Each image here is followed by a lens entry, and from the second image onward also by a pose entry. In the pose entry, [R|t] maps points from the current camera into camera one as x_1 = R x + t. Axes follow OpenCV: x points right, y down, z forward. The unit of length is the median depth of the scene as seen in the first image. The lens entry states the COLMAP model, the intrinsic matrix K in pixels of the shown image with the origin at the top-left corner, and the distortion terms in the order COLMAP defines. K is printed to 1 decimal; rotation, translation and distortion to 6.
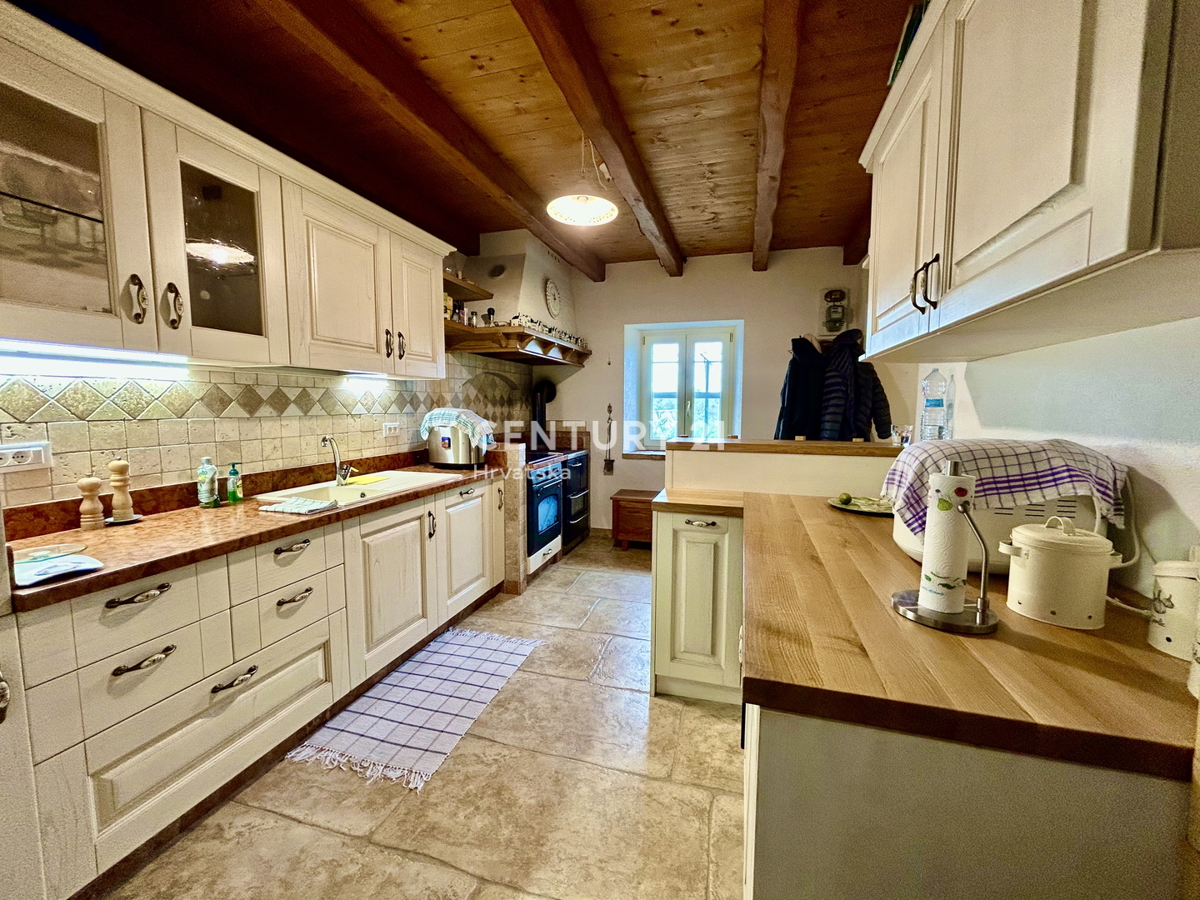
lens RADIAL K [[481.1, 0, 599.5], [0, 481.1, 447.4], [0, 0, 1]] dist [-0.003382, 0.000551]
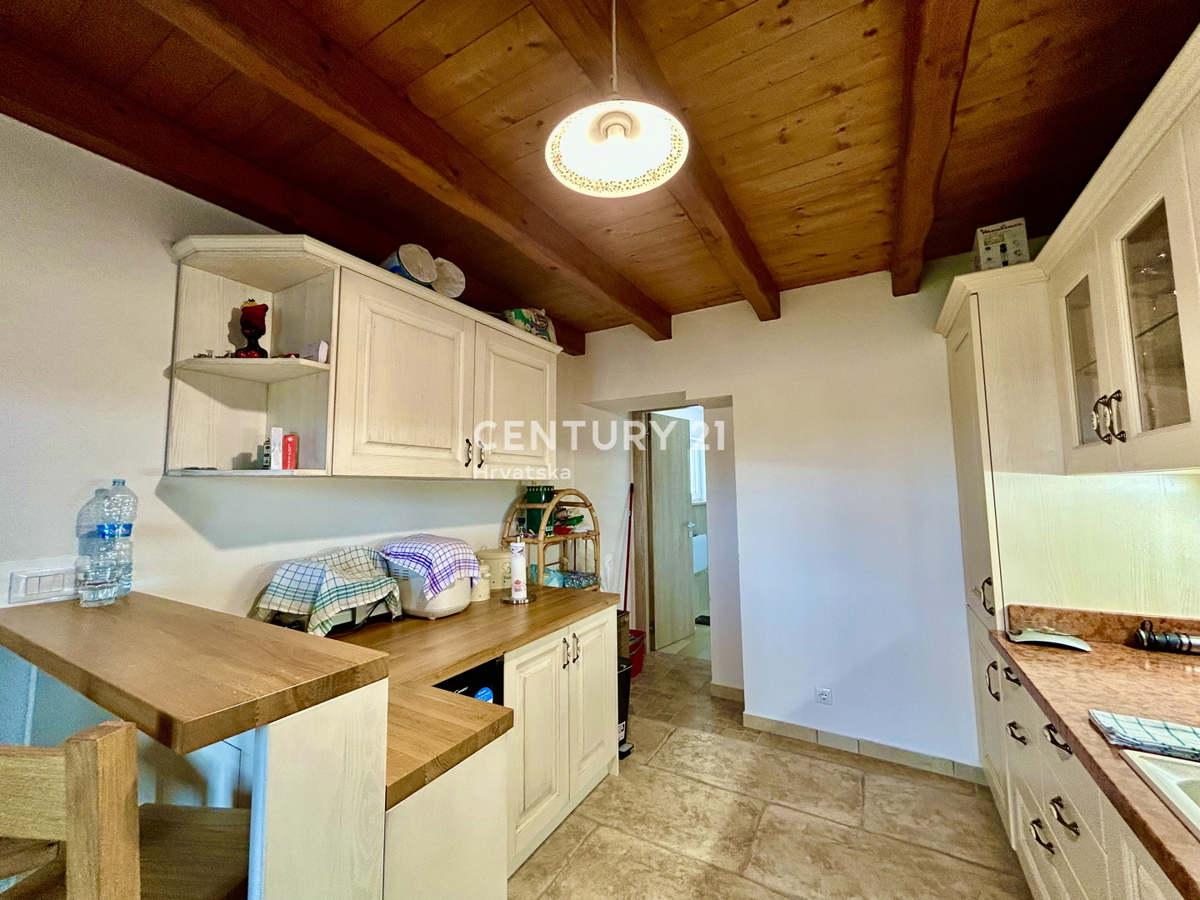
lens RADIAL K [[481.1, 0, 599.5], [0, 481.1, 447.4], [0, 0, 1]] dist [-0.003382, 0.000551]
pose [[-0.972687, 0.026044, 0.230655, -0.123327], [0.025969, 0.999657, -0.003359, -0.184270], [-0.230663, 0.002723, -0.973030, 1.461865]]
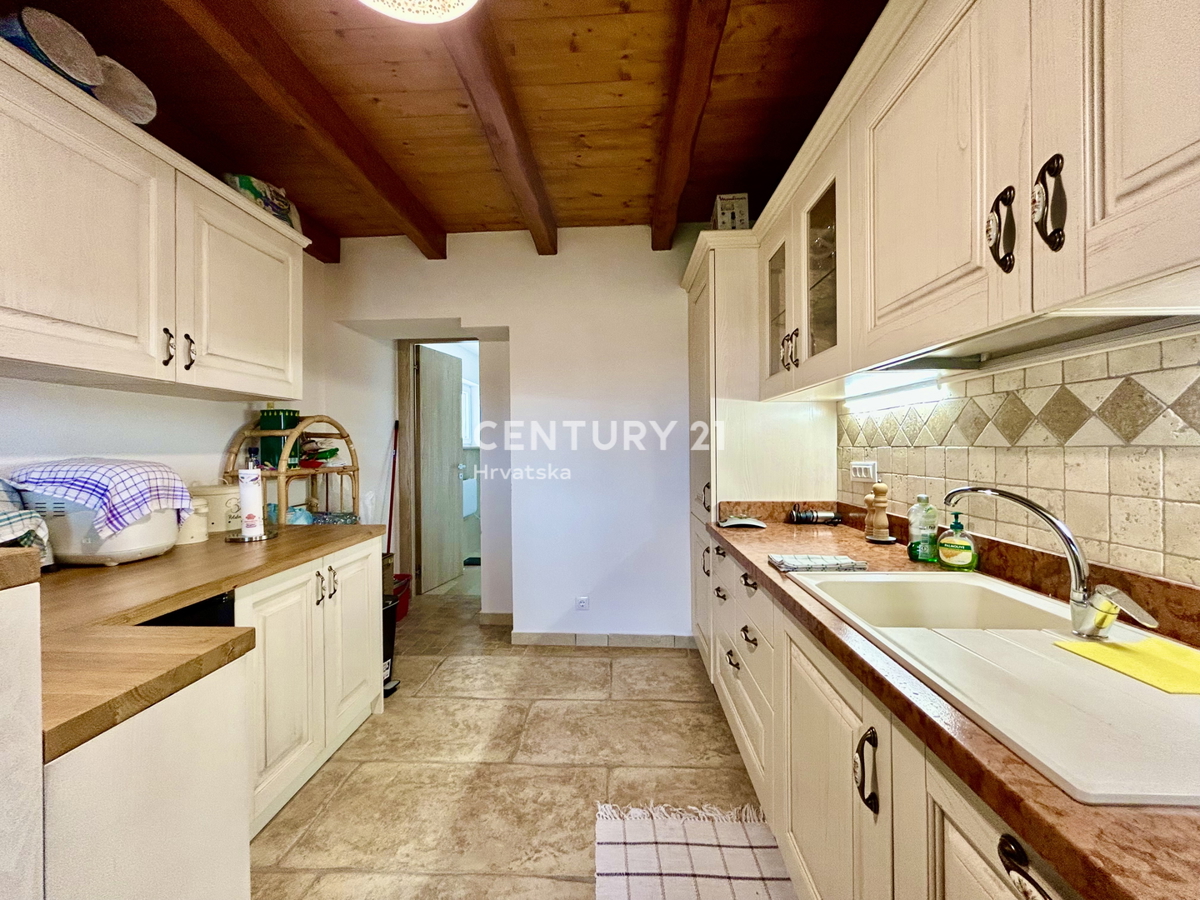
lens RADIAL K [[481.1, 0, 599.5], [0, 481.1, 447.4], [0, 0, 1]] dist [-0.003382, 0.000551]
pose [[-0.971242, 0.003997, -0.238062, -0.101333], [-0.016853, 0.996197, 0.085483, -0.103276], [0.237498, 0.087037, -0.967481, 1.448973]]
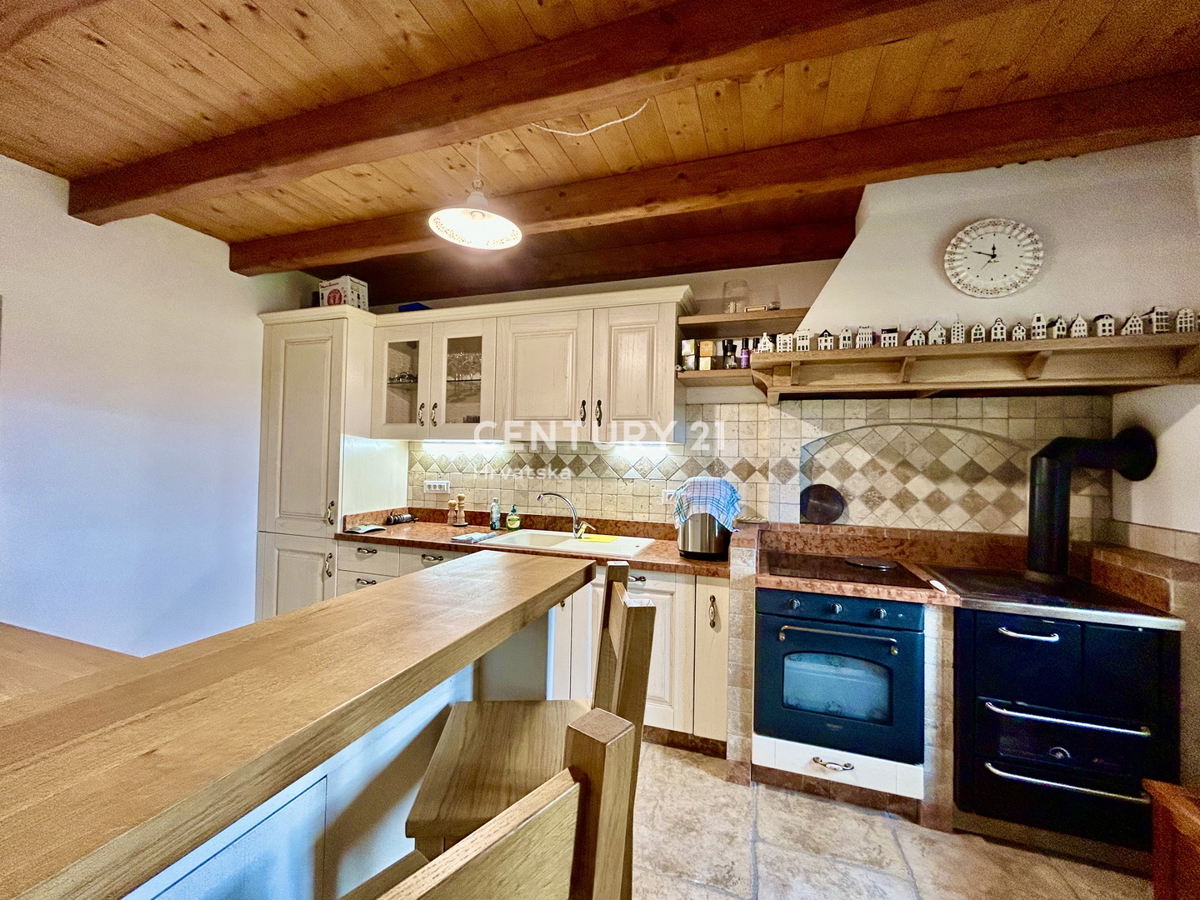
lens RADIAL K [[481.1, 0, 599.5], [0, 481.1, 447.4], [0, 0, 1]] dist [-0.003382, 0.000551]
pose [[-0.045894, -0.022860, -0.998685, 0.721897], [-0.108202, 0.993970, -0.017780, -0.142809], [0.993069, 0.107244, -0.048091, 1.254424]]
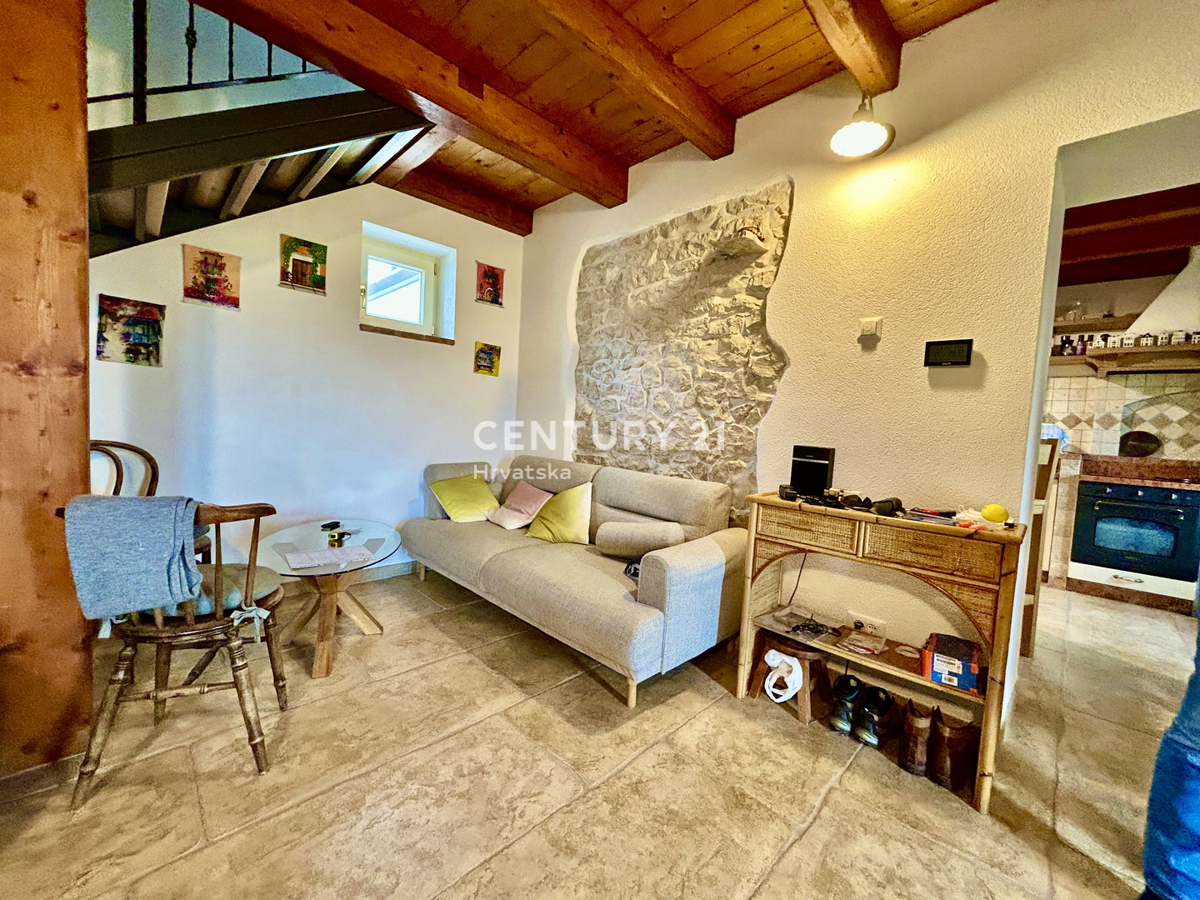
lens RADIAL K [[481.1, 0, 599.5], [0, 481.1, 447.4], [0, 0, 1]] dist [-0.003382, 0.000551]
pose [[-0.481760, 0.018844, -0.876100, 1.996979], [-0.132402, 0.986726, 0.094030, 0.022028], [0.866243, 0.161297, -0.472871, 0.876253]]
